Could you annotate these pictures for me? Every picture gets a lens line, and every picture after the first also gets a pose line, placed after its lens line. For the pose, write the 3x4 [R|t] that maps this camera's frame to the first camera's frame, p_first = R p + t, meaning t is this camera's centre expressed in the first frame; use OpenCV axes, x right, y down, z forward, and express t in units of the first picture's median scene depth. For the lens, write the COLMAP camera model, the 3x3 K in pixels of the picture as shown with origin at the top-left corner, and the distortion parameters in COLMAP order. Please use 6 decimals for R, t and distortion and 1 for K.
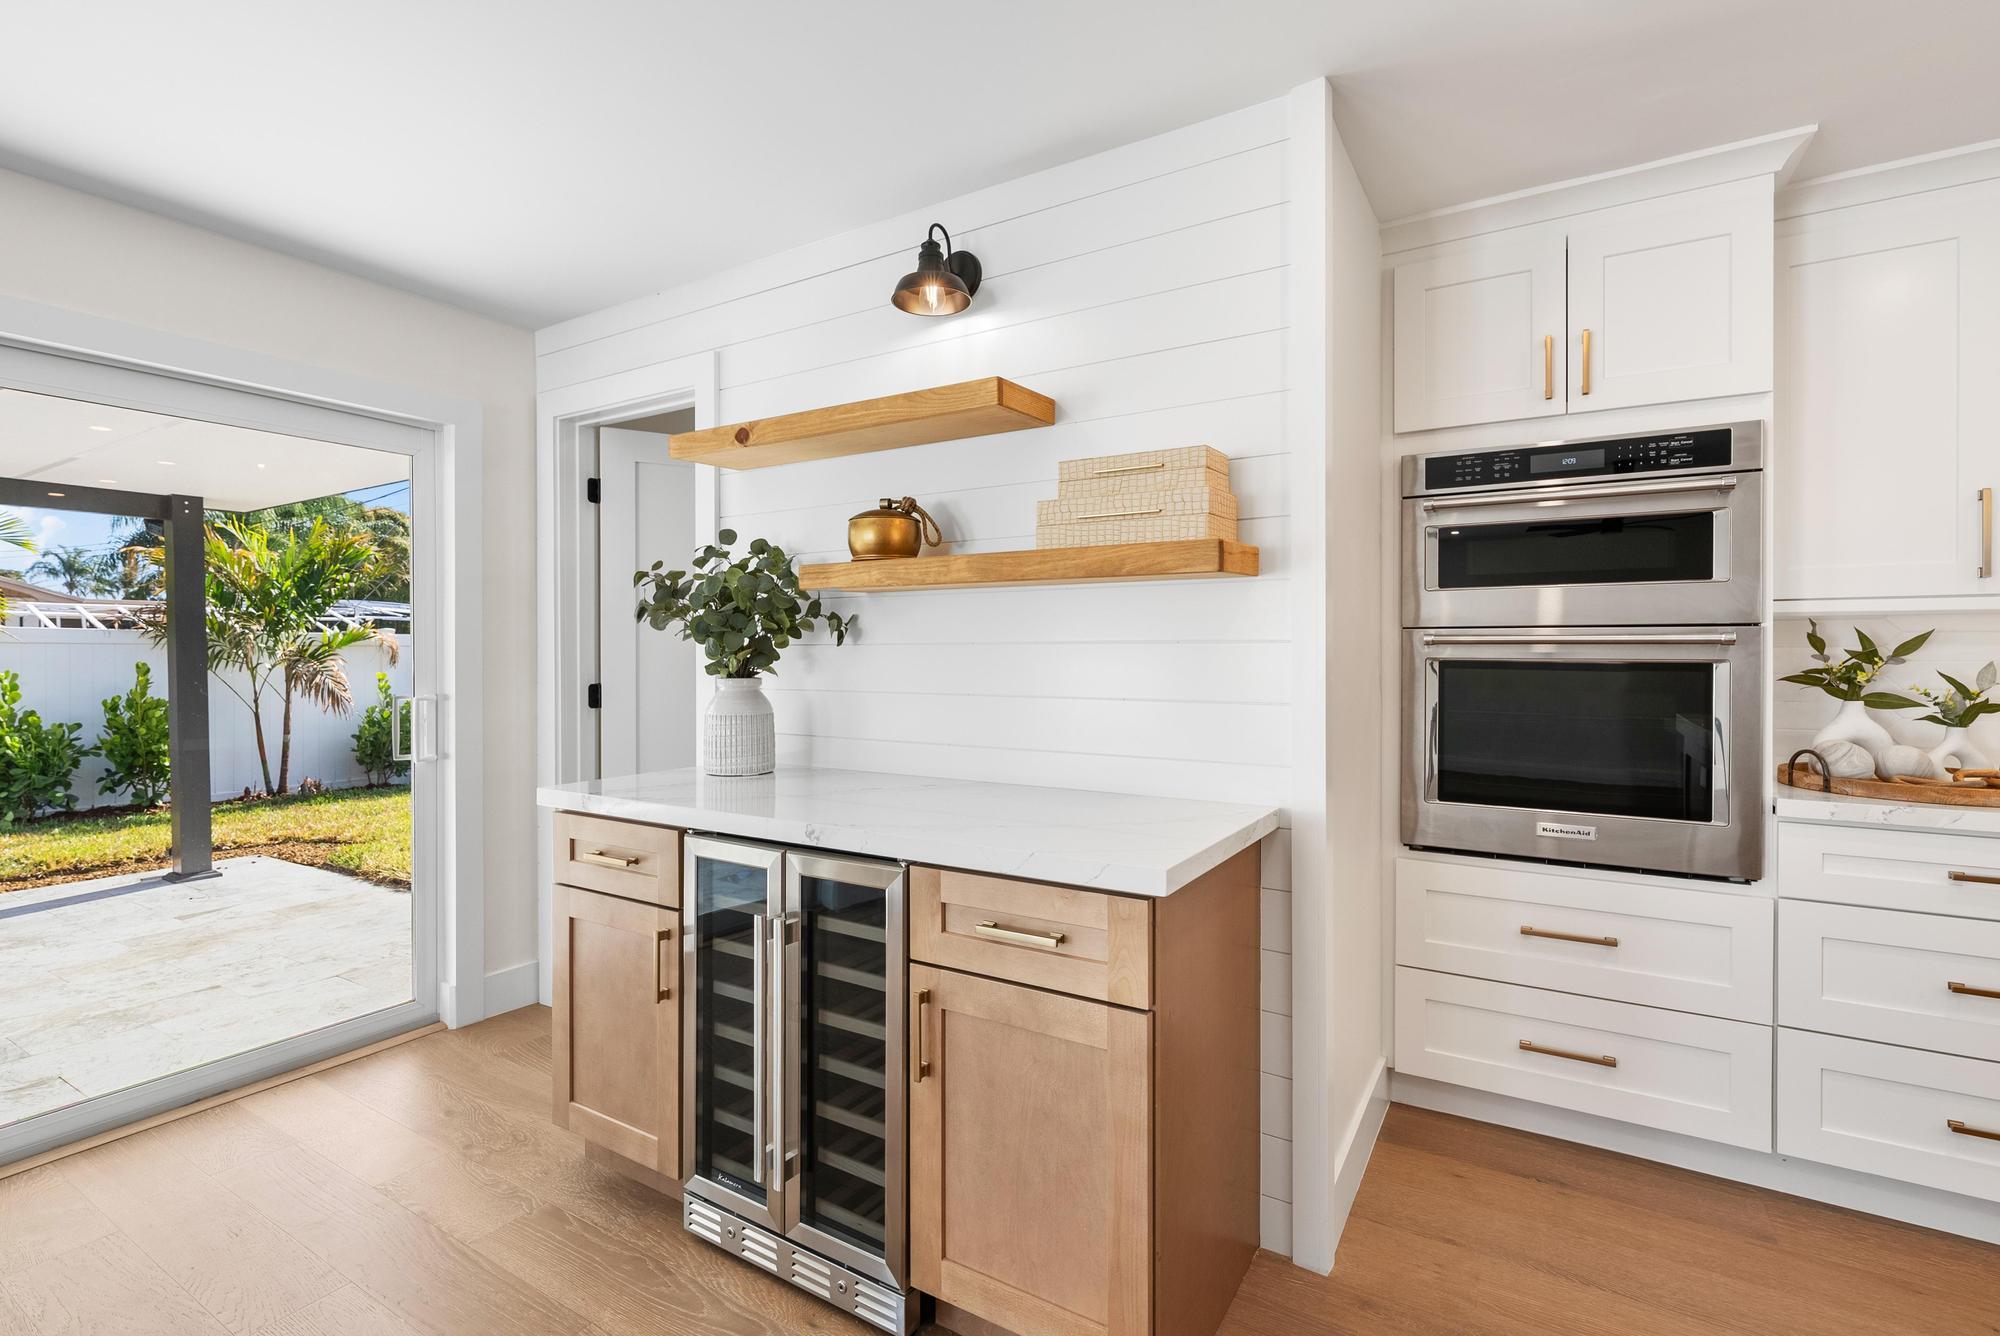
lens RADIAL K [[909.9, 0, 1000.0], [0, 909.9, 668.0], [0, 0, 1]] dist [0.001207, 0.000311]
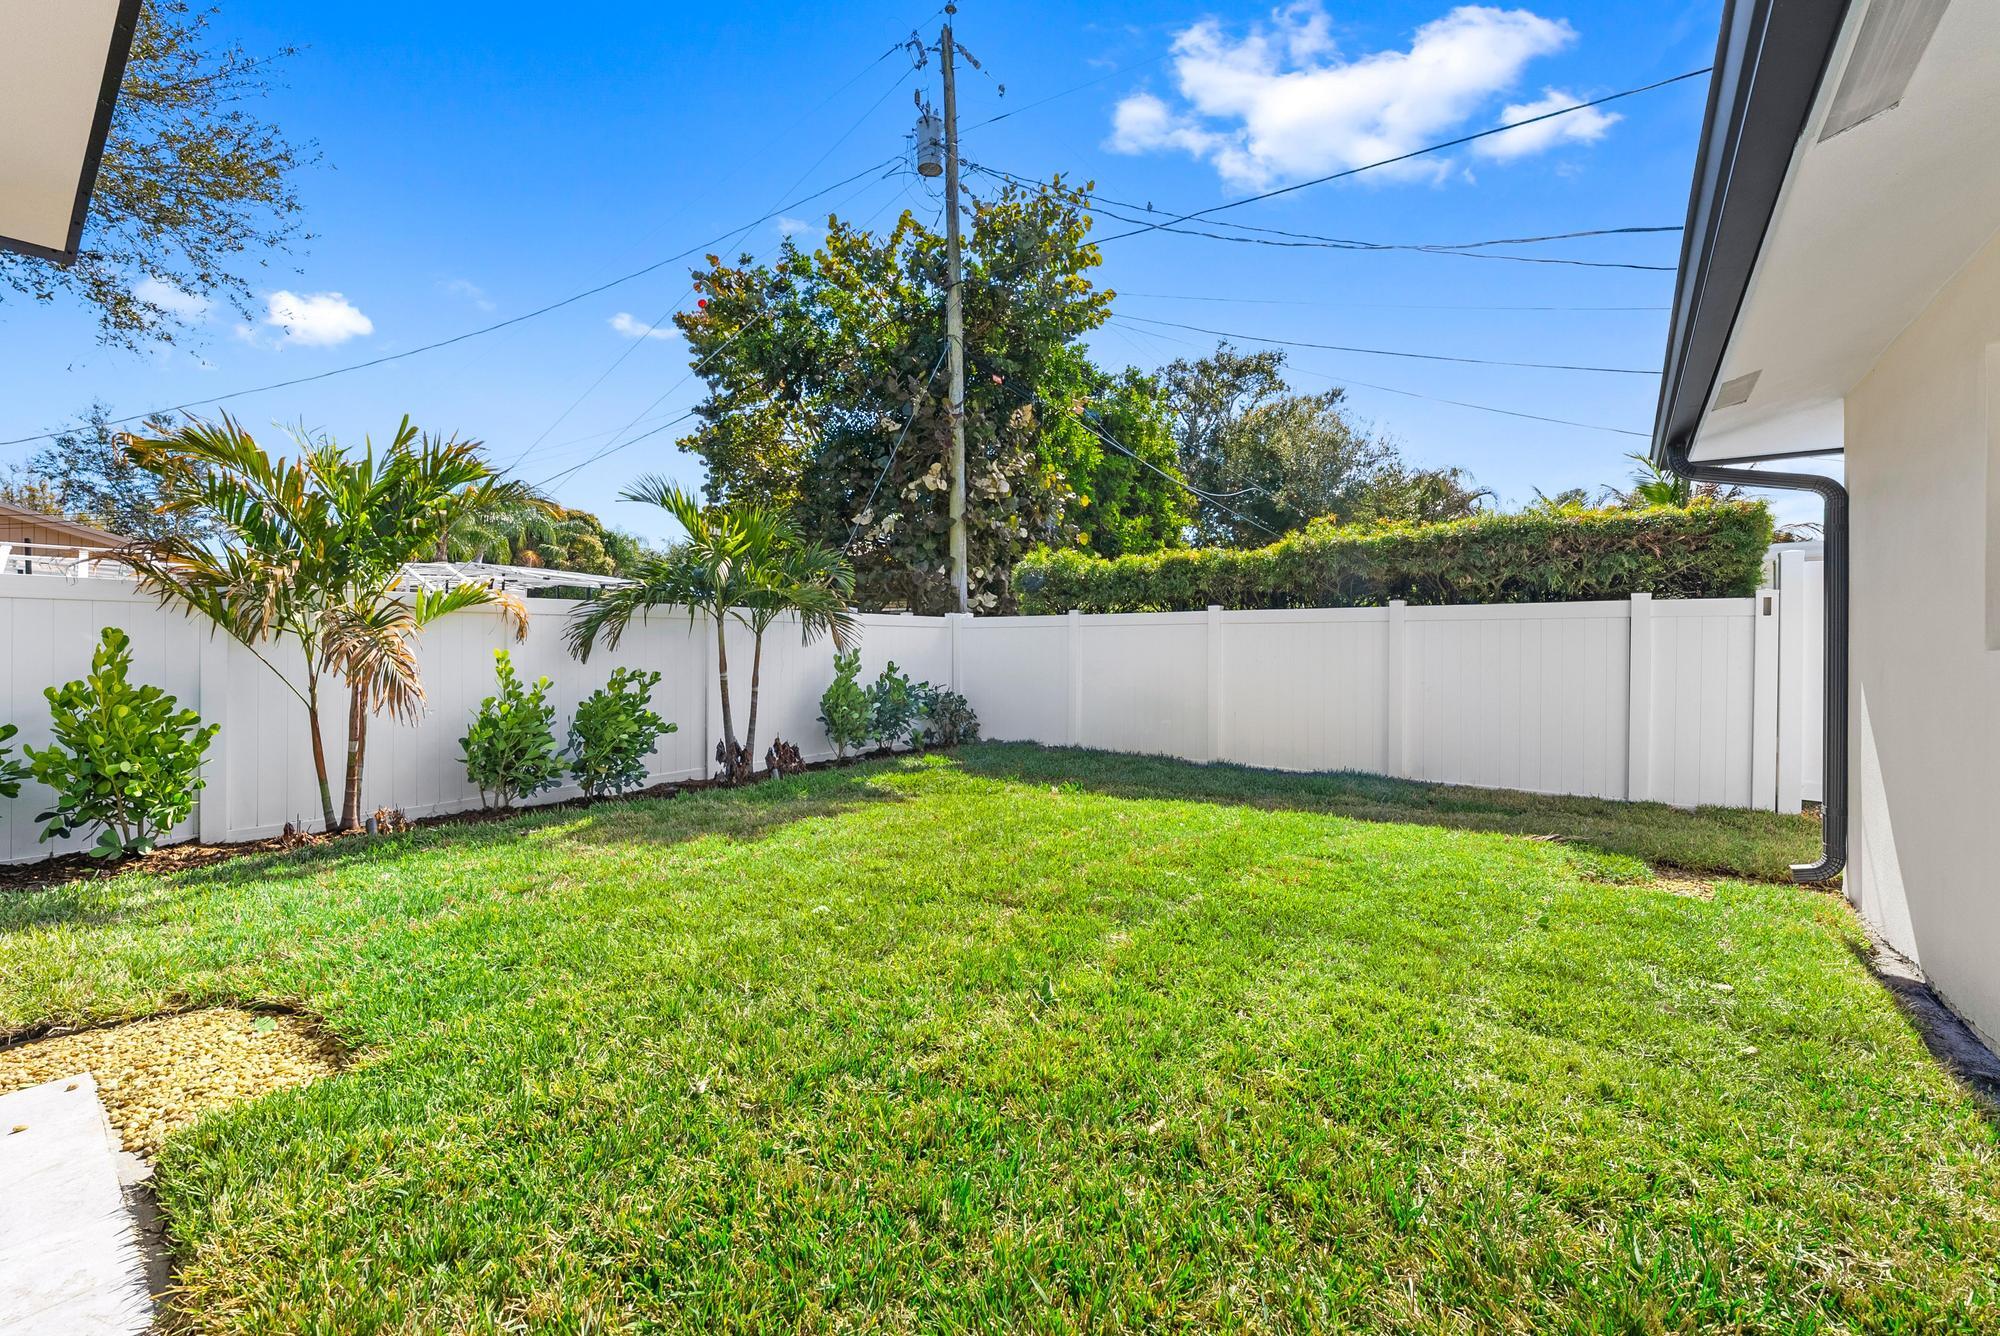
lens RADIAL K [[789.4, 0, 1000.0], [0, 789.4, 668.0], [0, 0, 1]] dist [-0.001288, -0.000225]
pose [[0.993687, 0.007800, -0.111916, -0.256973], [-0.006229, 0.999877, 0.014381, 0.008966], [0.112015, -0.013593, 0.993614, 0.491489]]
